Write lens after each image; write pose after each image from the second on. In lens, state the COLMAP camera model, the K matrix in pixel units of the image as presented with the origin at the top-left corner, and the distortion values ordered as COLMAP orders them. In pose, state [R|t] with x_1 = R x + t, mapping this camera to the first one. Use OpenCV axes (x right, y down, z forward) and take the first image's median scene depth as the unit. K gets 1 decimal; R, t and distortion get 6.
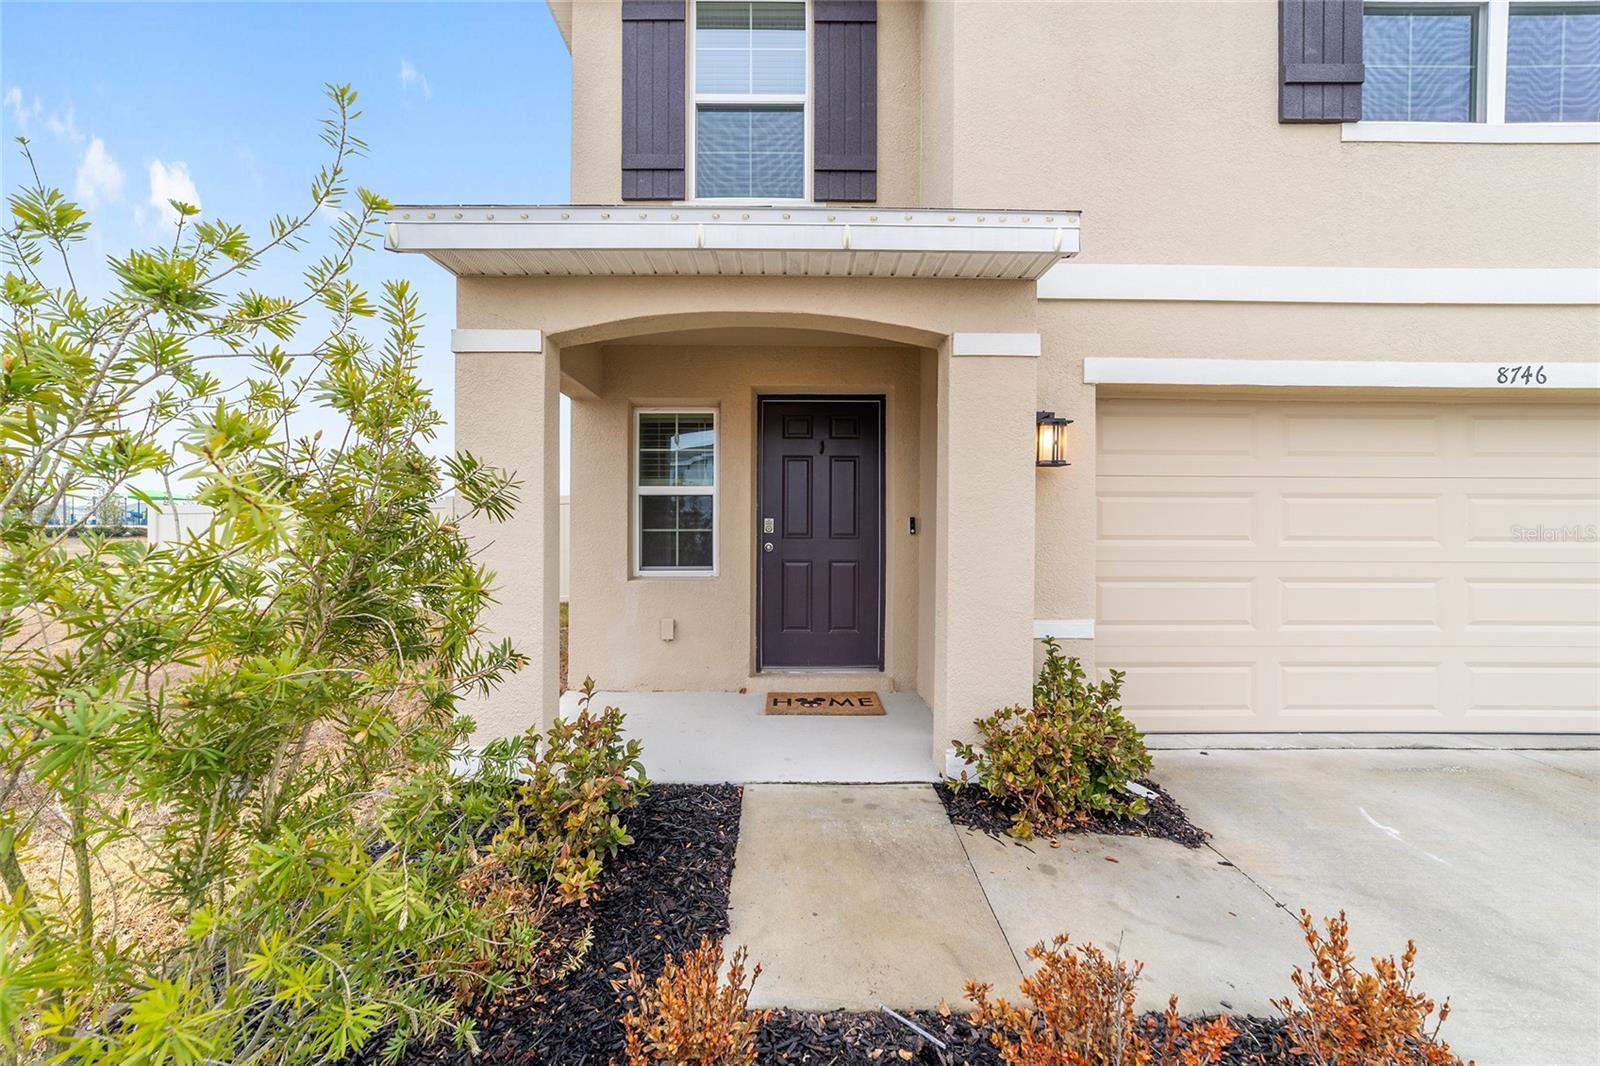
lens RADIAL K [[606.2, 0, 791.3], [0, 606.2, 531.7], [0, 0, 1]] dist [-0.003443, 0.000711]
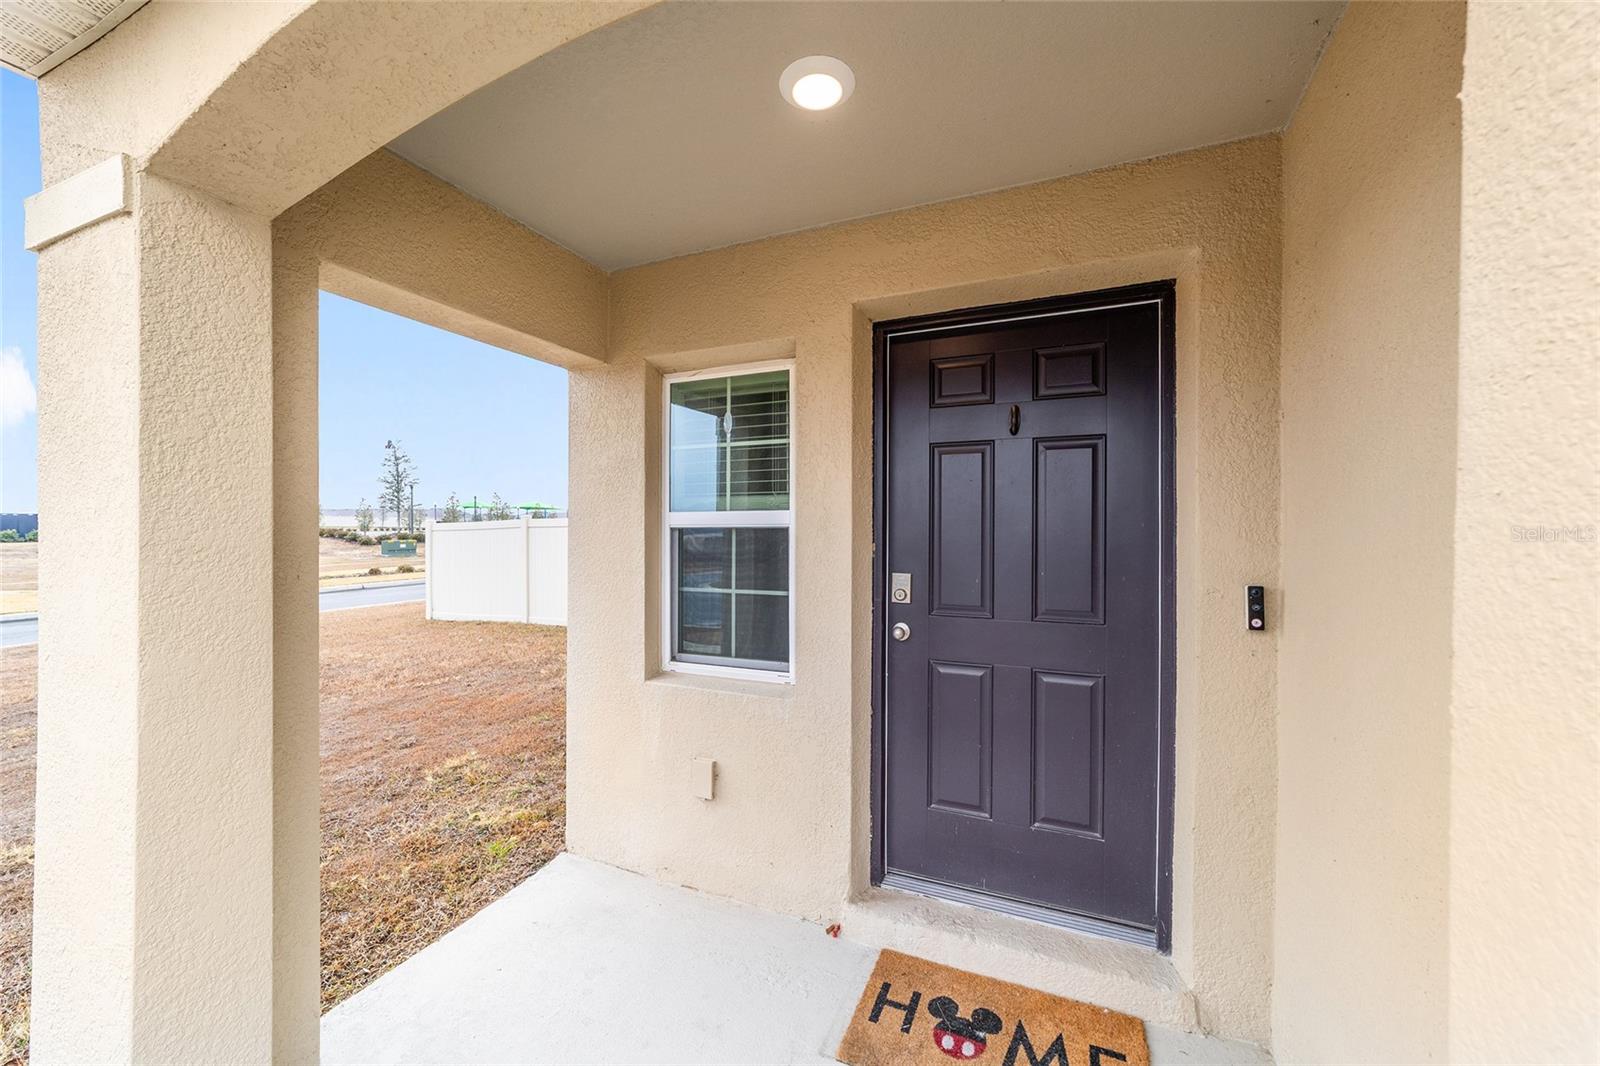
lens RADIAL K [[606.2, 0, 809.9], [0, 606.2, 529.9], [0, 0, 1]] dist [-0.003443, 0.000711]
pose [[0.911806, 0.000924, -0.410620, 0.097051], [-0.001027, 0.999999, -0.000031, -0.056596], [0.410620, 0.000450, 0.911806, 0.518864]]
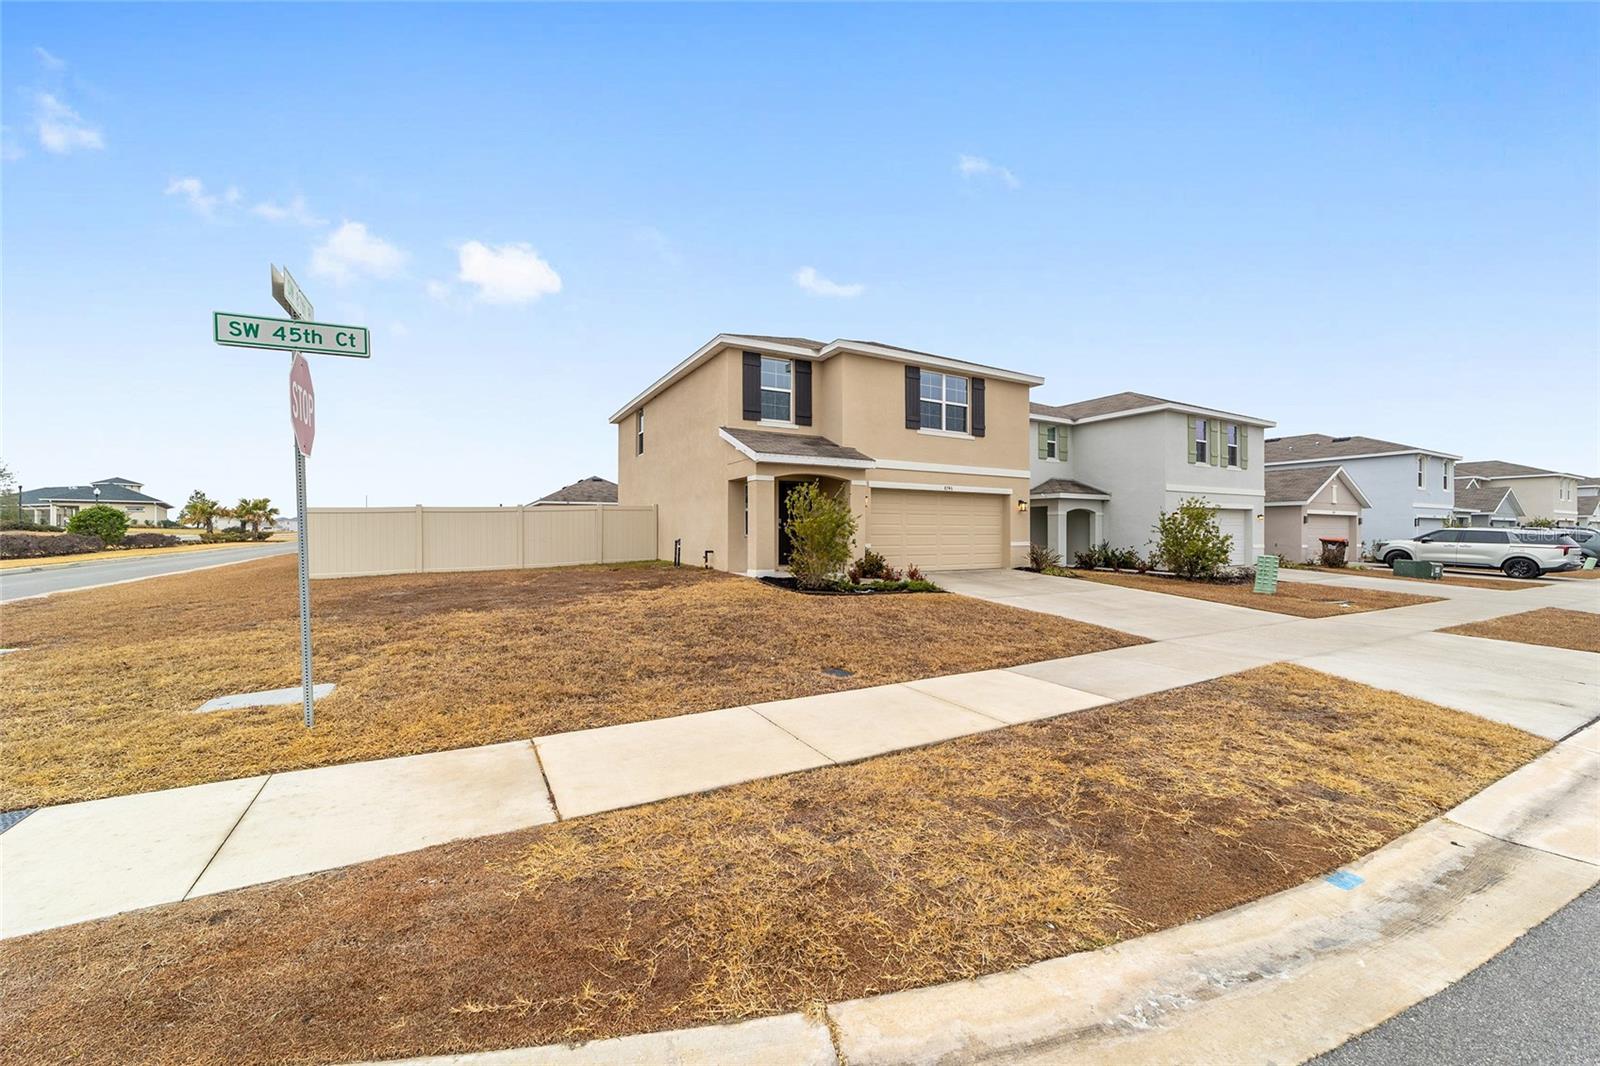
lens RADIAL K [[606.2, 0, 799.2], [0, 606.2, 533.1], [0, 0, 1]] dist [-0.003443, 0.000711]
pose [[0.876871, -0.004128, 0.480709, -2.275849], [0.004924, 0.999988, -0.000395, 0.085104], [-0.480701, 0.002714, 0.876880, -2.845761]]
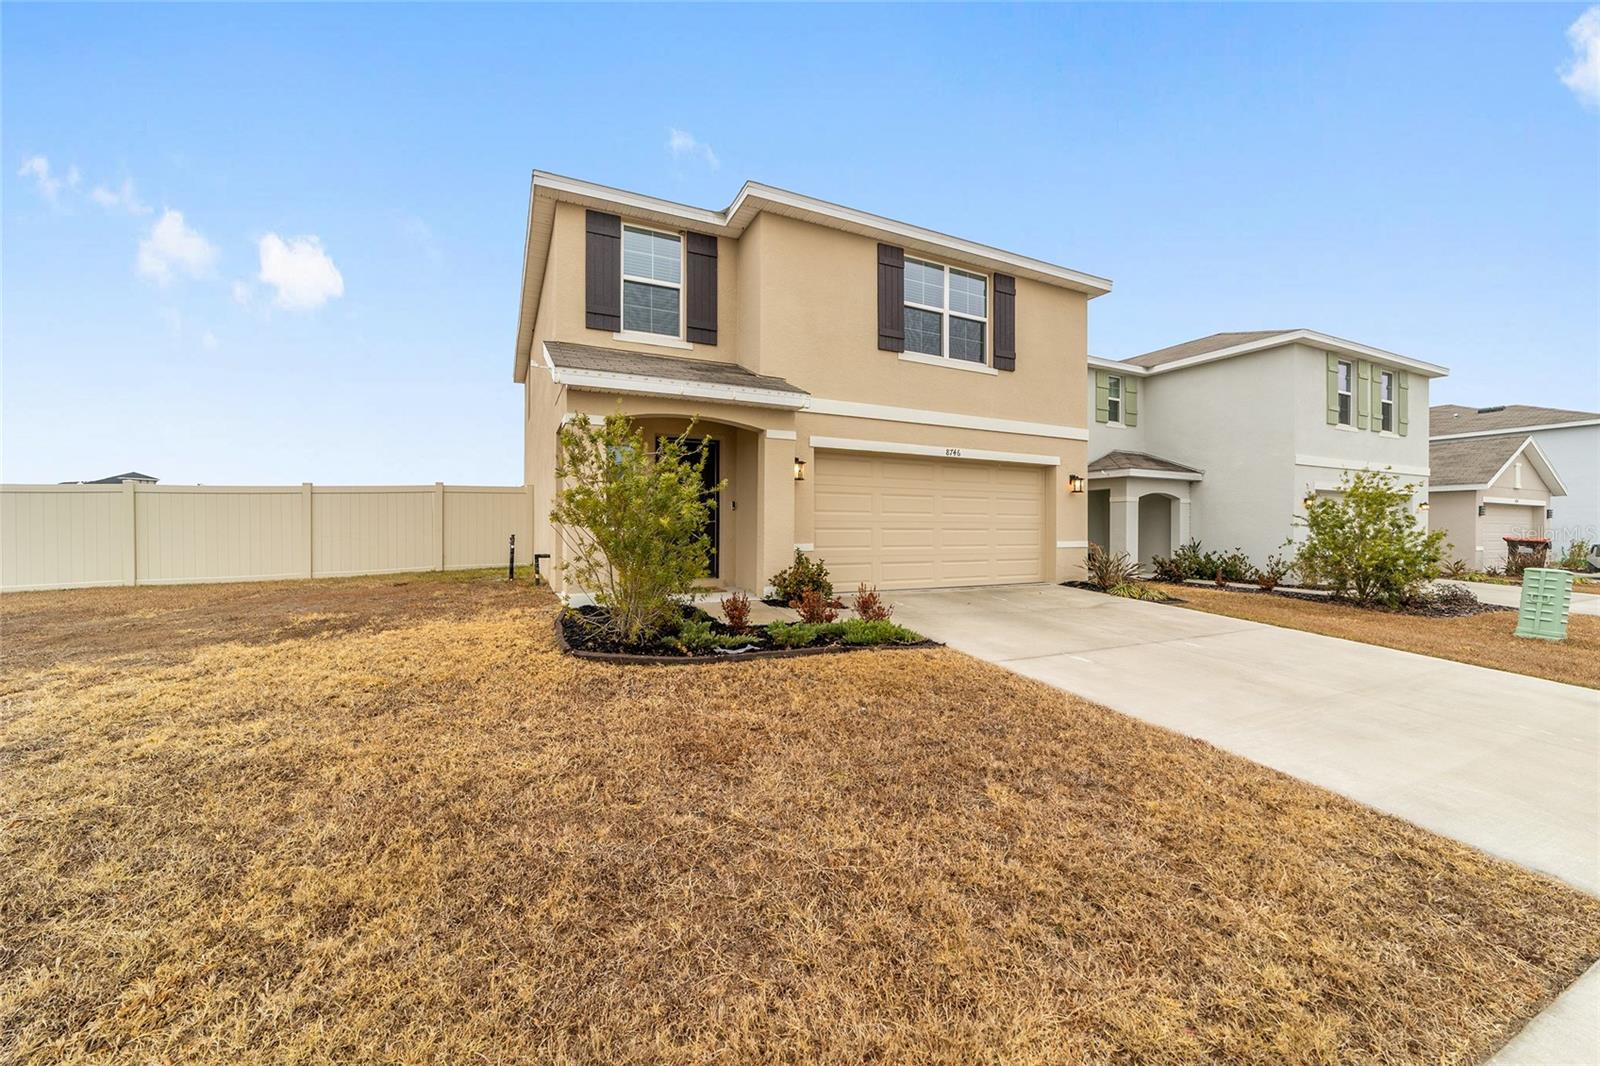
lens RADIAL K [[606.2, 0, 795.7], [0, 606.2, 528.4], [0, 0, 1]] dist [-0.003443, 0.000711]
pose [[0.904663, -0.000365, 0.426127, -0.708842], [0.001679, 0.999995, -0.002708, 0.106565], [-0.426124, 0.003165, 0.904659, -1.379514]]
